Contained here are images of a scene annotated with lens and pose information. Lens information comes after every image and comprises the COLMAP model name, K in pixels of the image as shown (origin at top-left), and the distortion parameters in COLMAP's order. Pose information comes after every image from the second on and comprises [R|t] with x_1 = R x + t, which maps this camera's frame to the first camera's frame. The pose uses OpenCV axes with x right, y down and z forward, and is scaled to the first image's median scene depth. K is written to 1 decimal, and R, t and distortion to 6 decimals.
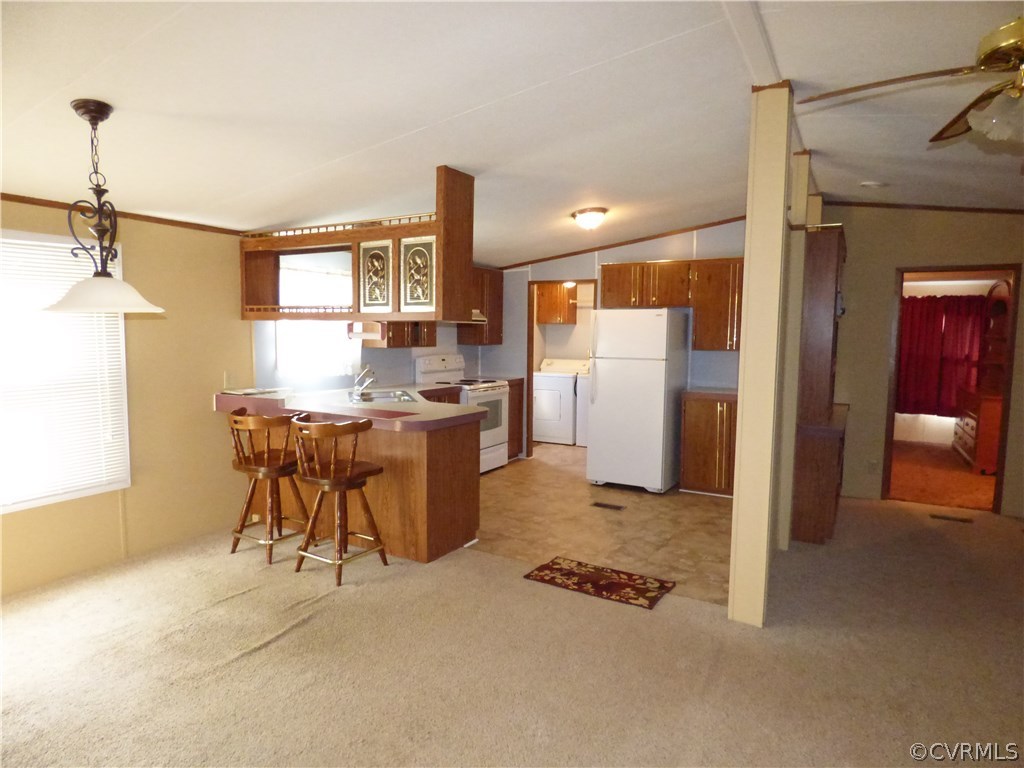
lens RADIAL K [[602.7, 0, 511.3], [0, 602.7, 382.9], [0, 0, 1]] dist [-0.032006, -0.000350]
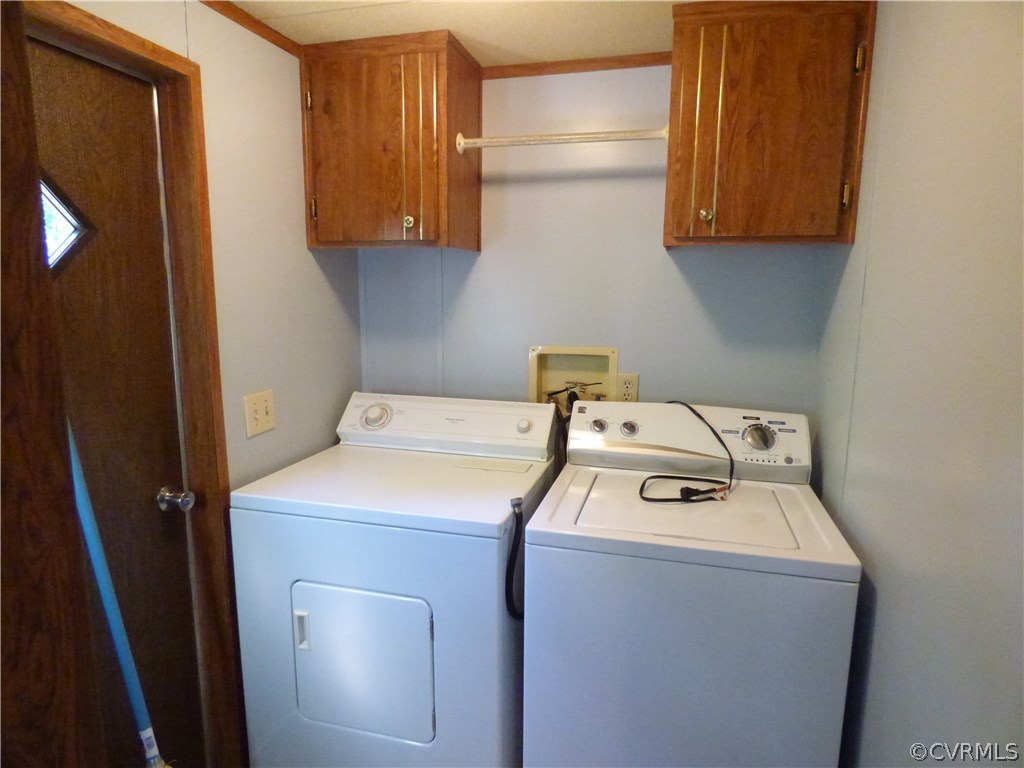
lens RADIAL K [[602.7, 0, 514.9], [0, 602.7, 384.2], [0, 0, 1]] dist [-0.032006, -0.000350]
pose [[0.967177, -0.042715, 0.250488, 0.083147], [0.020912, 0.995806, 0.089066, -0.093371], [-0.253242, -0.080905, 0.964014, 1.094227]]
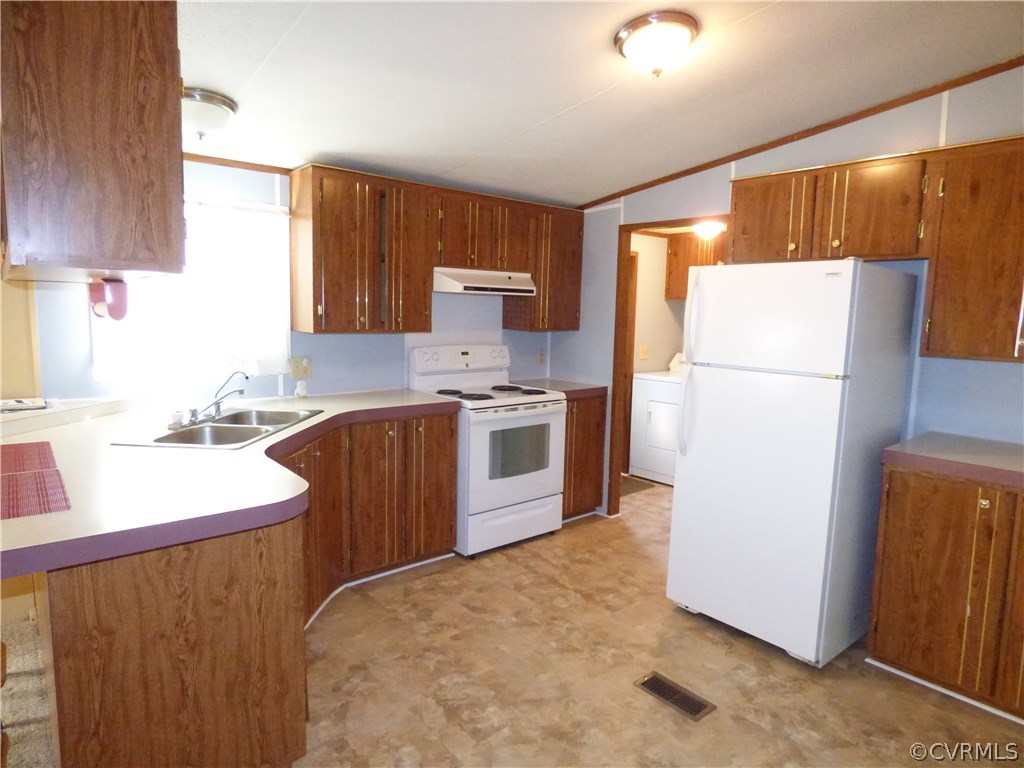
lens RADIAL K [[602.7, 0, 512.1], [0, 602.7, 383.9], [0, 0, 1]] dist [-0.032006, -0.000350]
pose [[0.940509, 0.053349, -0.335555, 0.157939], [-0.041845, 0.998265, 0.041427, -0.037619], [0.337183, -0.024921, 0.941109, 0.463049]]
